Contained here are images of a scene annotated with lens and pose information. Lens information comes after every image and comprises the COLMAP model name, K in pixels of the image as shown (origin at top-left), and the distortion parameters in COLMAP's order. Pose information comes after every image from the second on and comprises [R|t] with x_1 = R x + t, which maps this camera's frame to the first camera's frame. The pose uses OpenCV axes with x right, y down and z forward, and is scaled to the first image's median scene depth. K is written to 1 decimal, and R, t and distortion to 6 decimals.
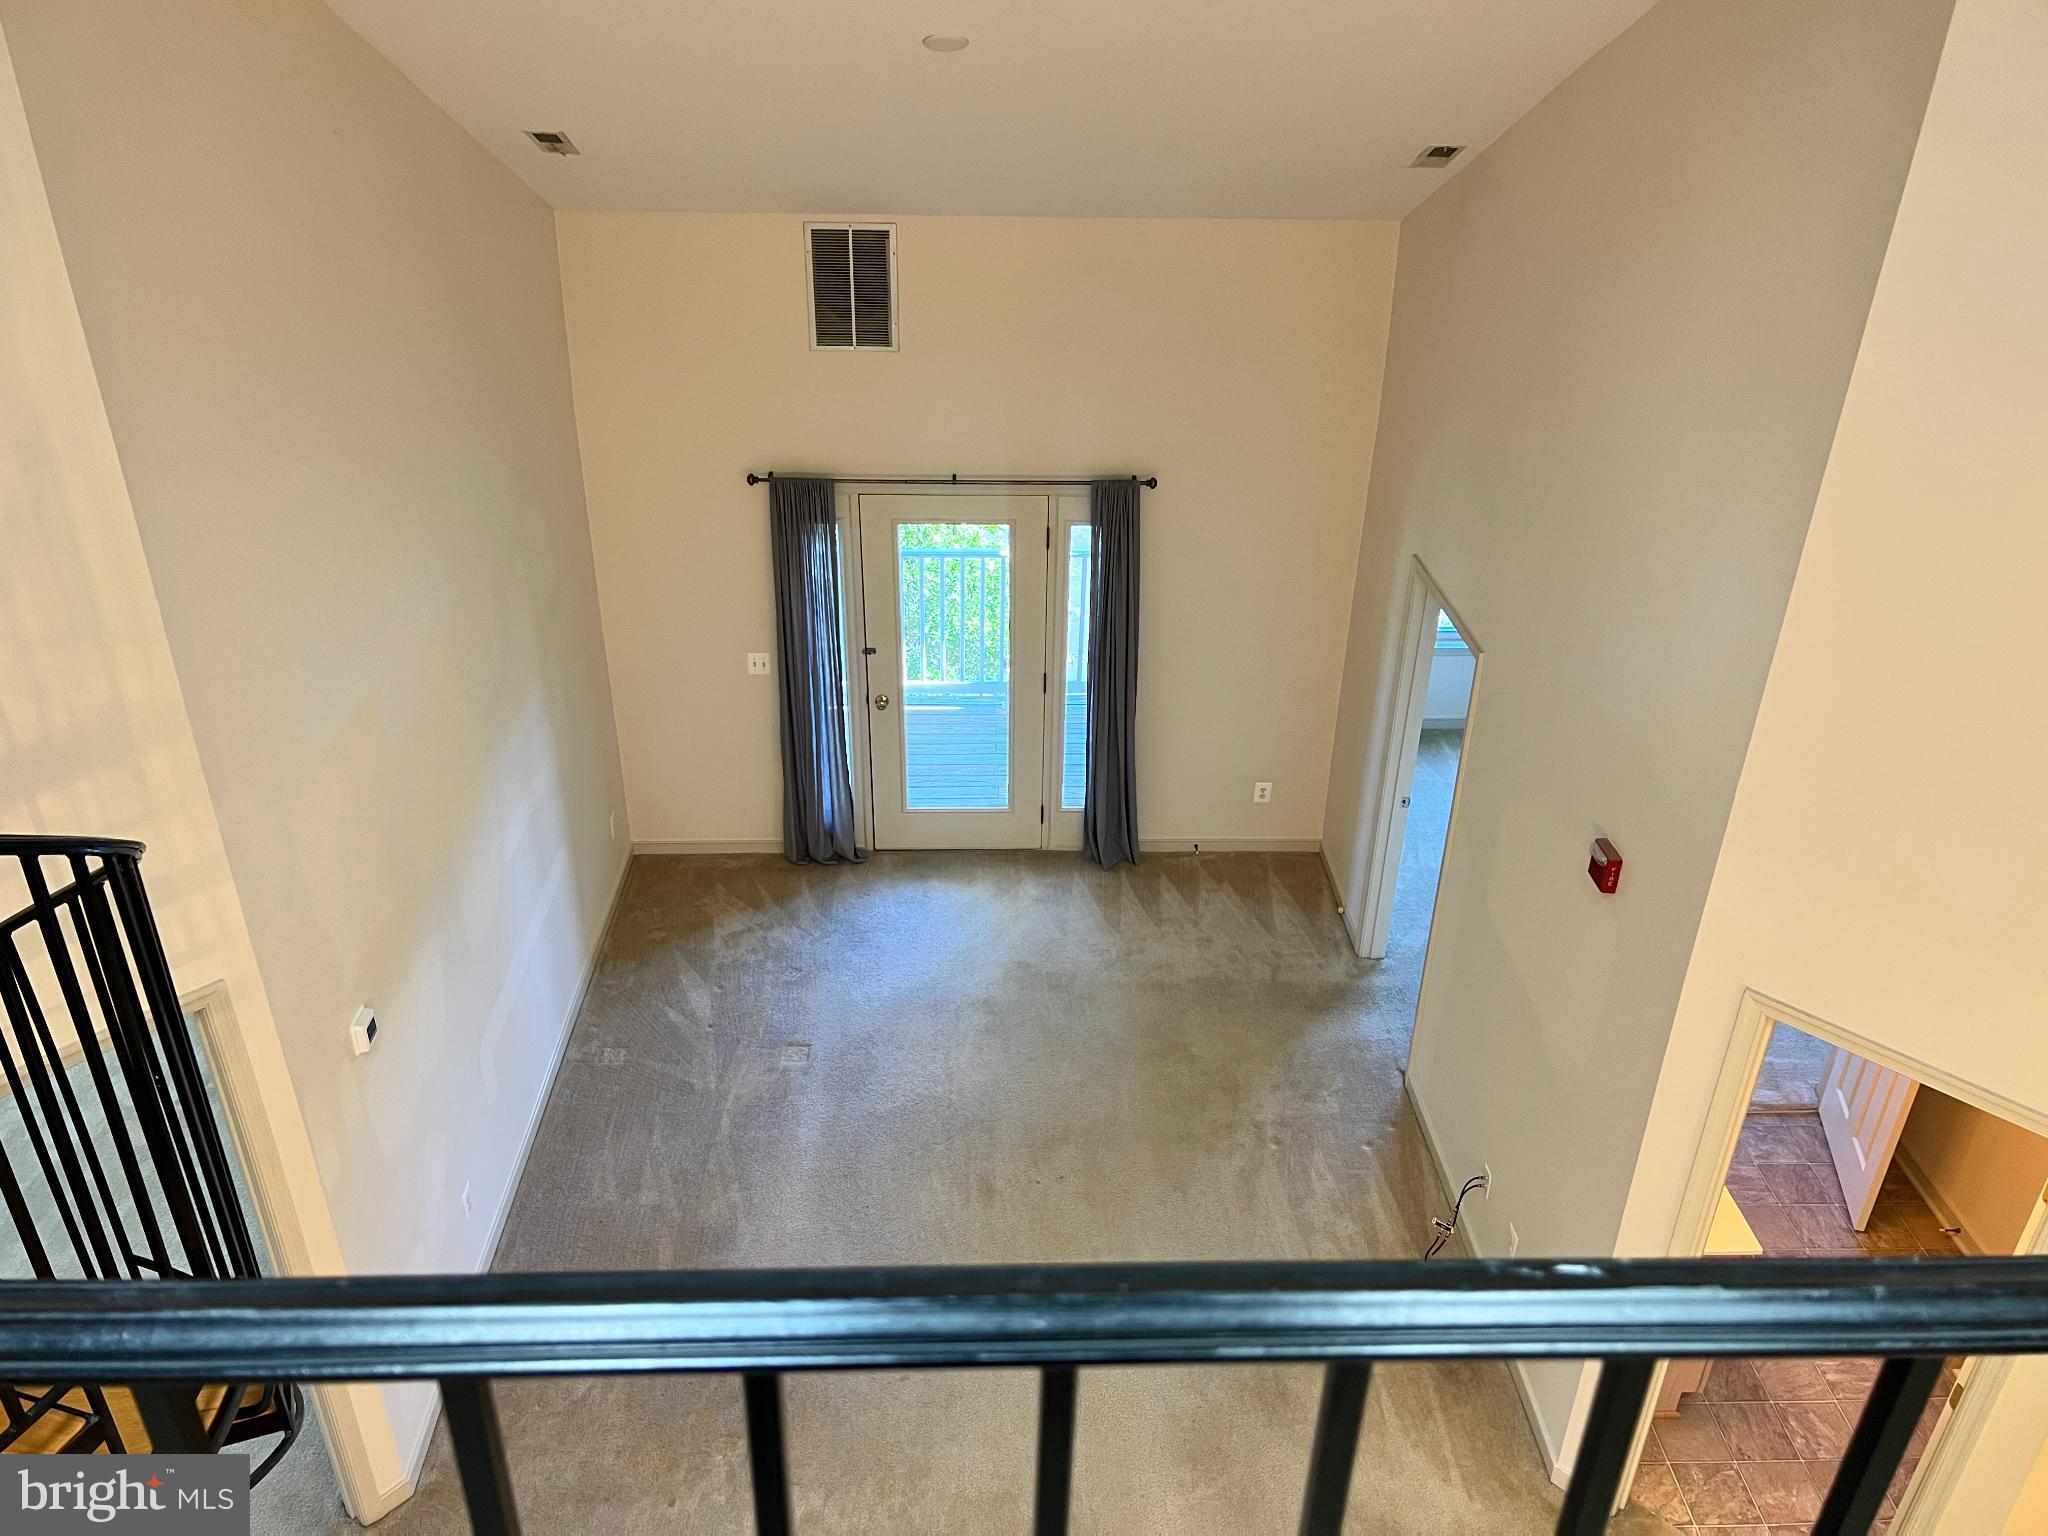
lens RADIAL K [[1547.8, 0, 1014.3], [0, 1547.8, 762.7], [0, 0, 1]] dist [0.038407, -0.005165]
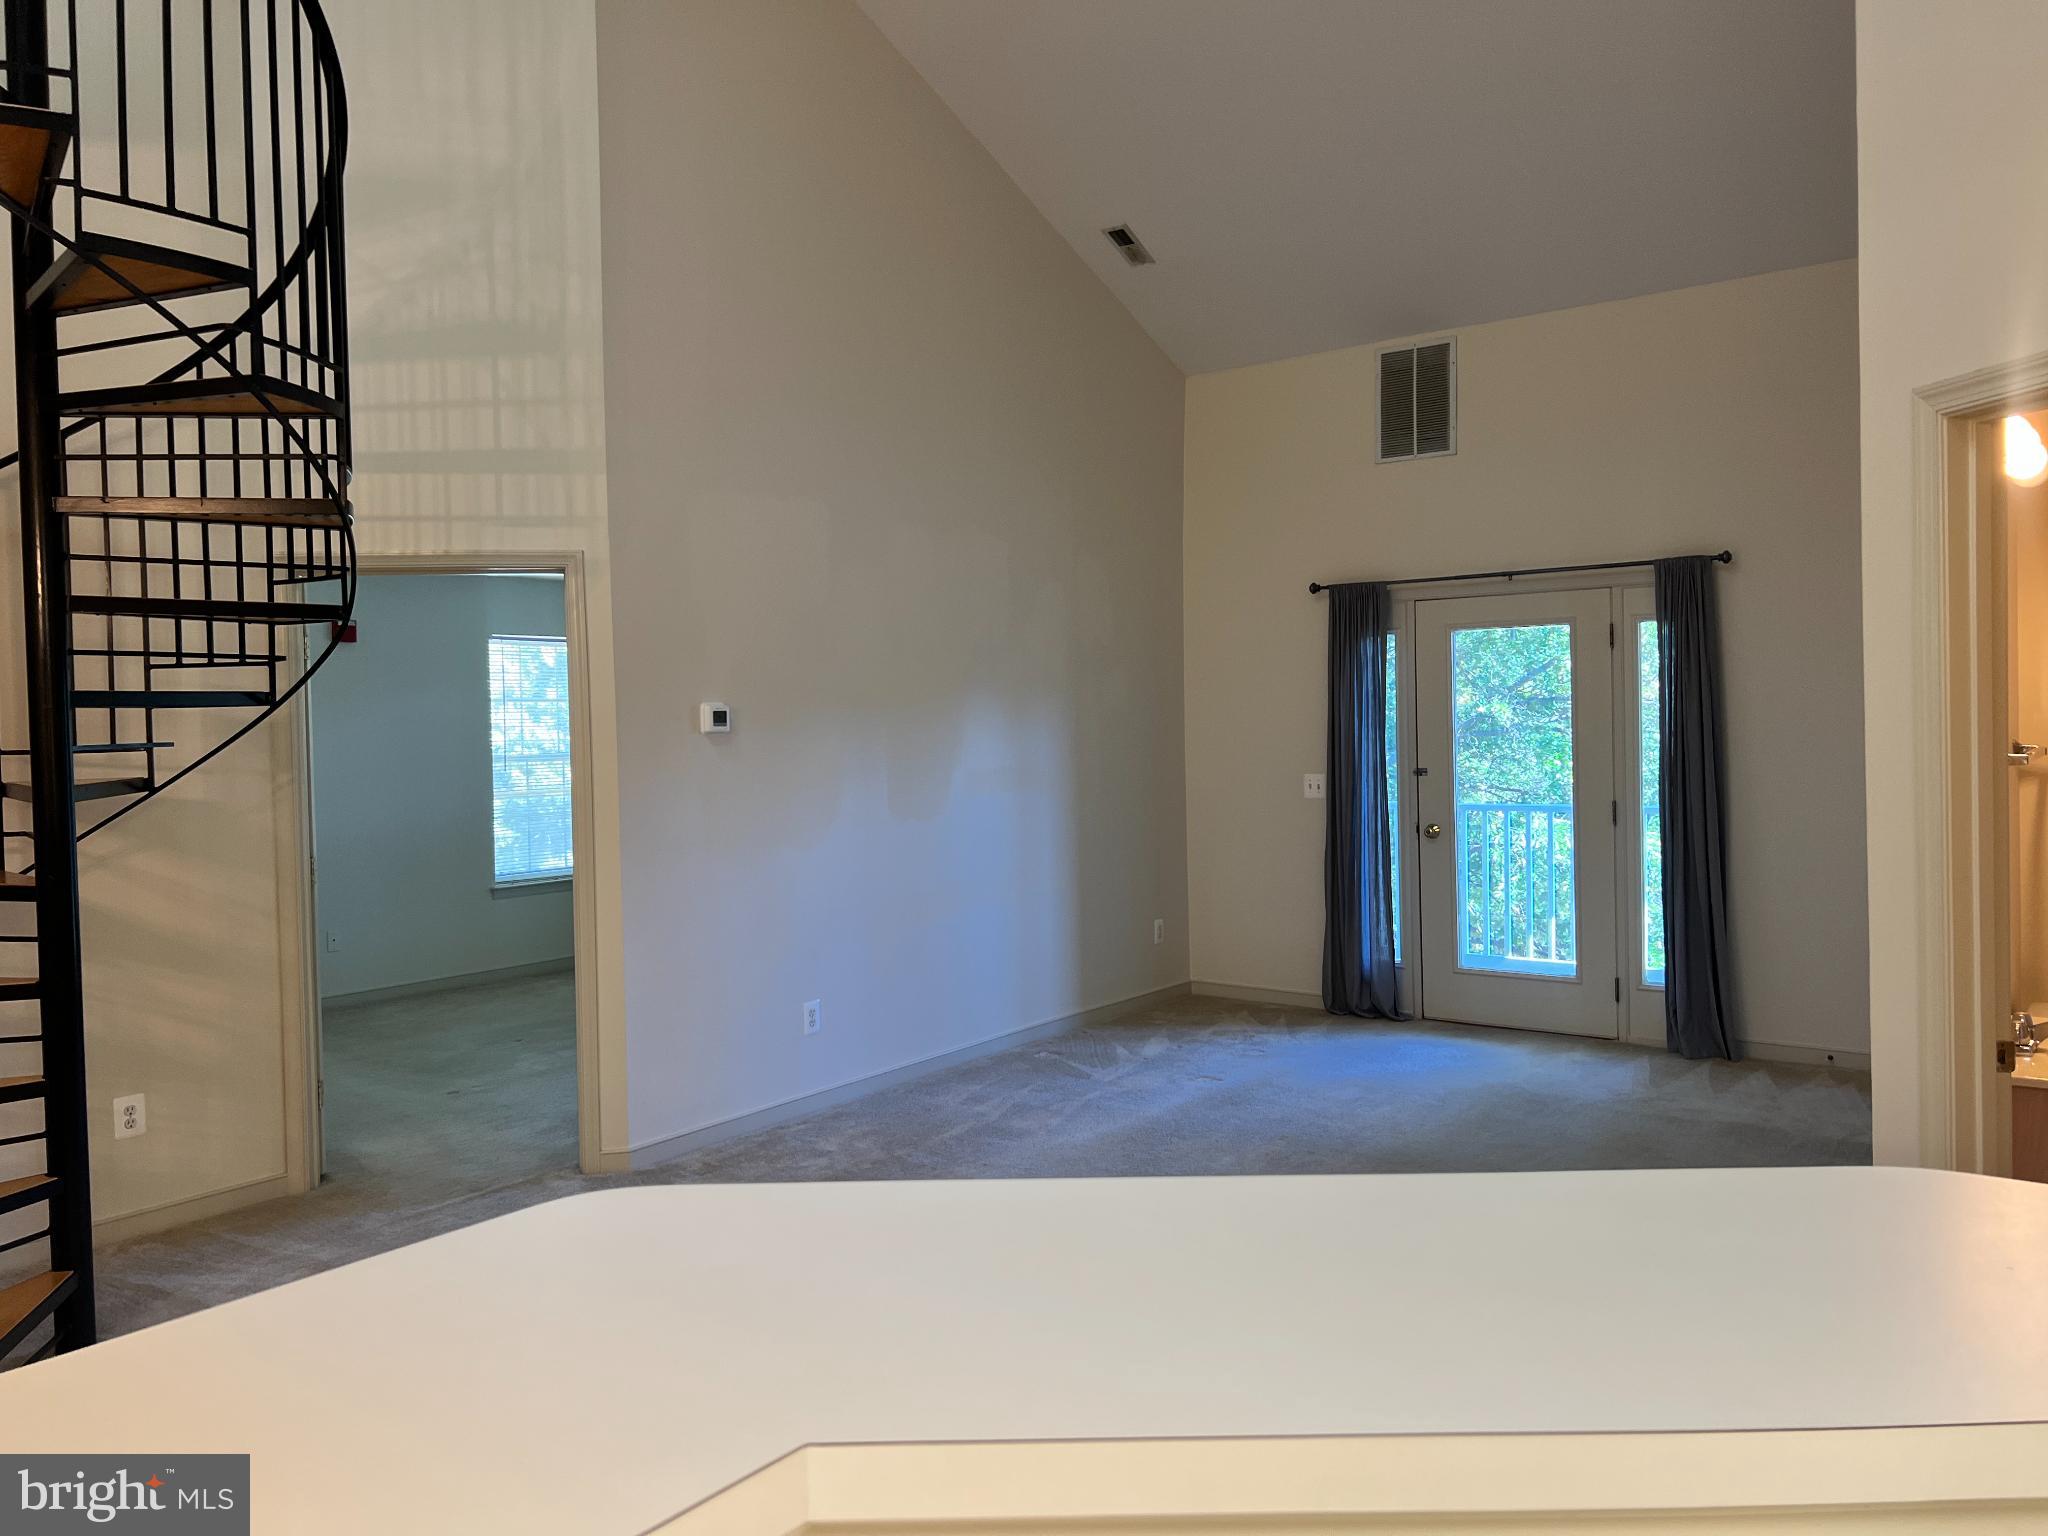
lens RADIAL K [[1547.8, 0, 1014.3], [0, 1547.8, 762.7], [0, 0, 1]] dist [0.038407, -0.005165]
pose [[0.789376, -0.013899, -0.613753, 0.326952], [-0.275616, 0.885304, -0.374531, 0.386971], [0.548564, 0.464806, 0.695006, 0.213561]]
